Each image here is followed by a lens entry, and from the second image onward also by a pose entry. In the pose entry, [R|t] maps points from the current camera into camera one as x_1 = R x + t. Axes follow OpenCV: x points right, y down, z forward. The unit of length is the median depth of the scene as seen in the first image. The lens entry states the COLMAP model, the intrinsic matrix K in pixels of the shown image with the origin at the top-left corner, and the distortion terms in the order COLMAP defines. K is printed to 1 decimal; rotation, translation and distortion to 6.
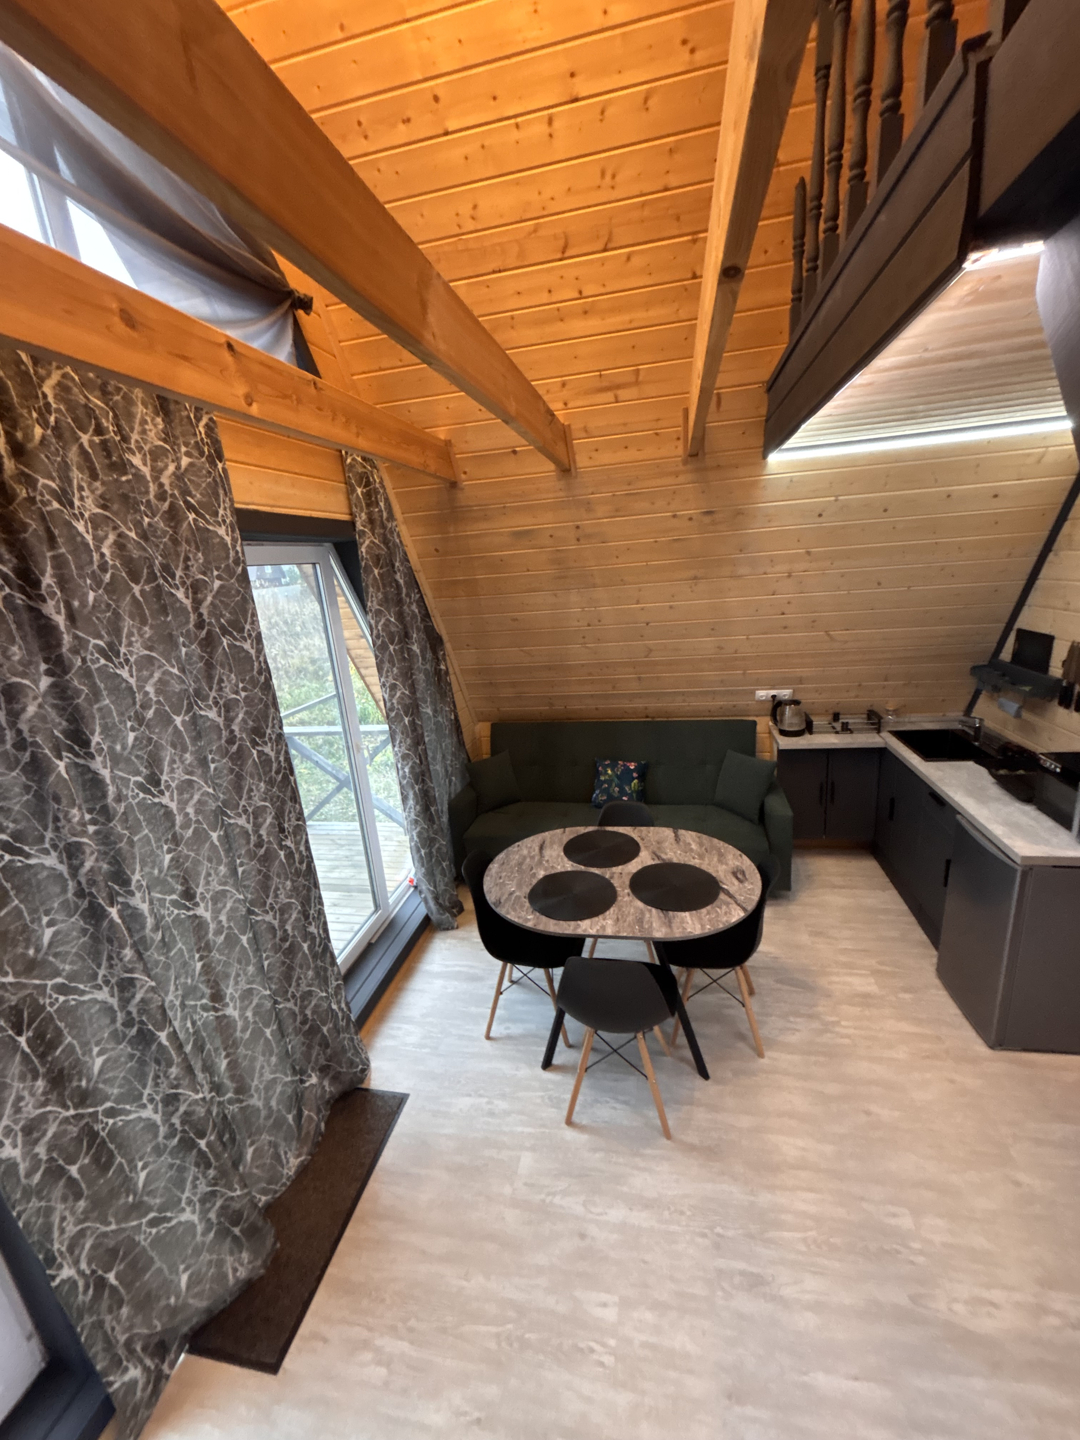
lens RADIAL K [[579.8, 0, 544.4], [0, 579.8, 718.8], [0, 0, 1]] dist [-0.002634, 0.000532]
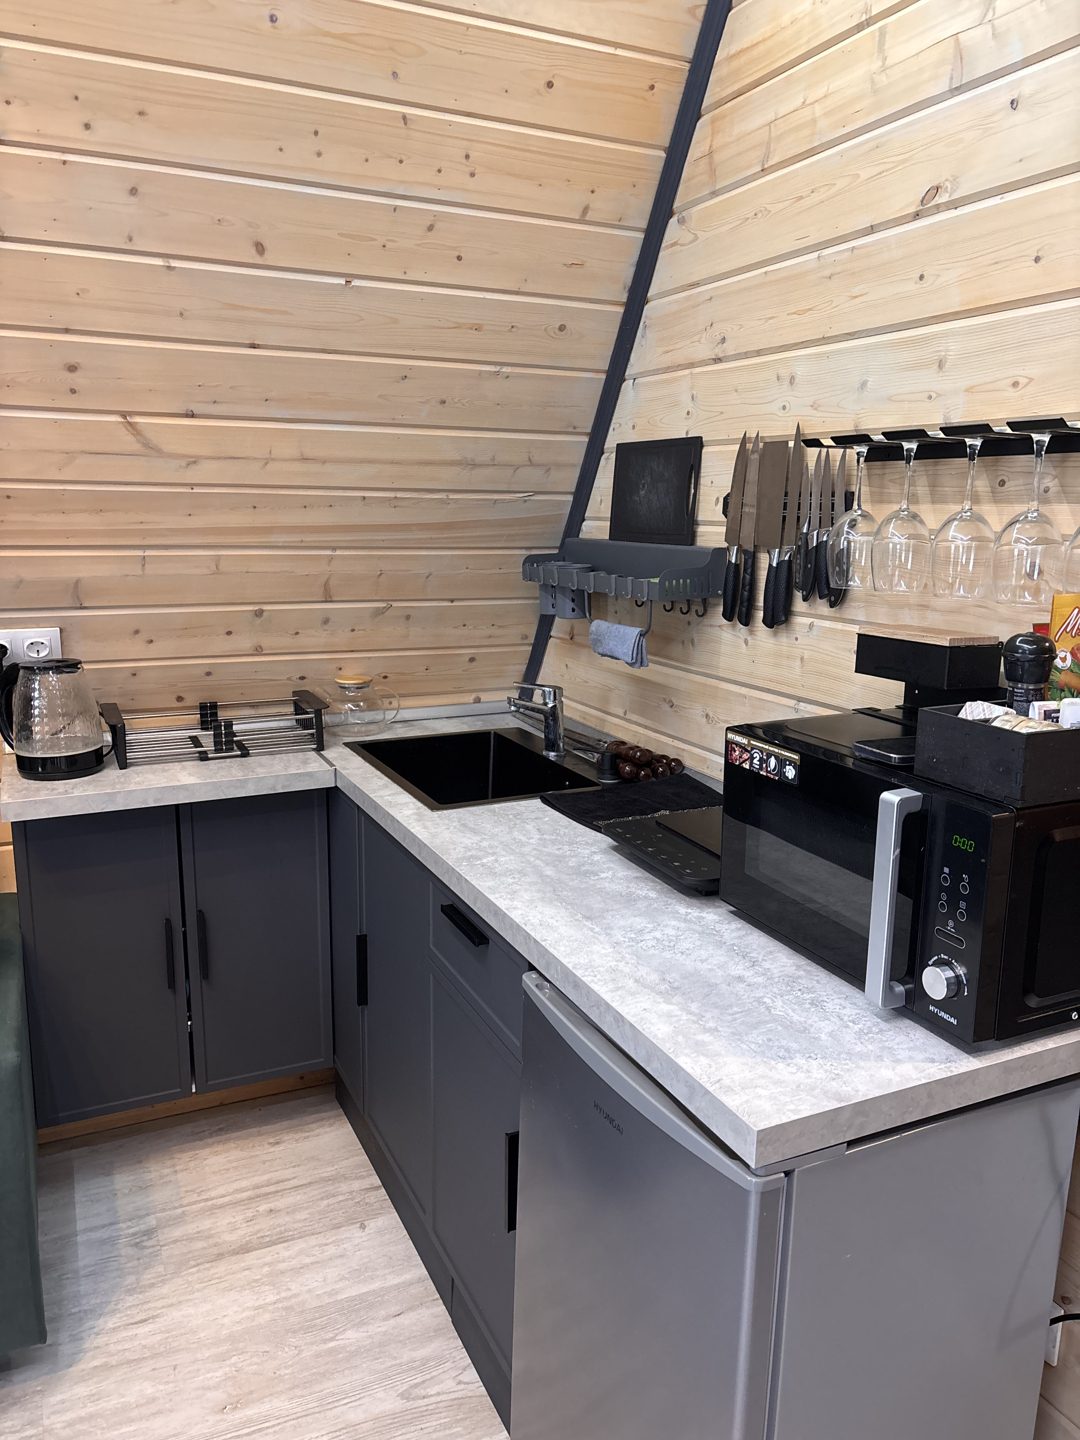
lens RADIAL K [[1082.3, 0, 542.7], [0, 1082.3, 725.8], [0, 0, 1]] dist [0.004426, 0.000567]
pose [[0.797033, -0.032669, 0.603051, 0.361964], [0.080832, 0.995322, -0.052913, 0.066009], [-0.598502, 0.090919, 0.795946, 0.502212]]
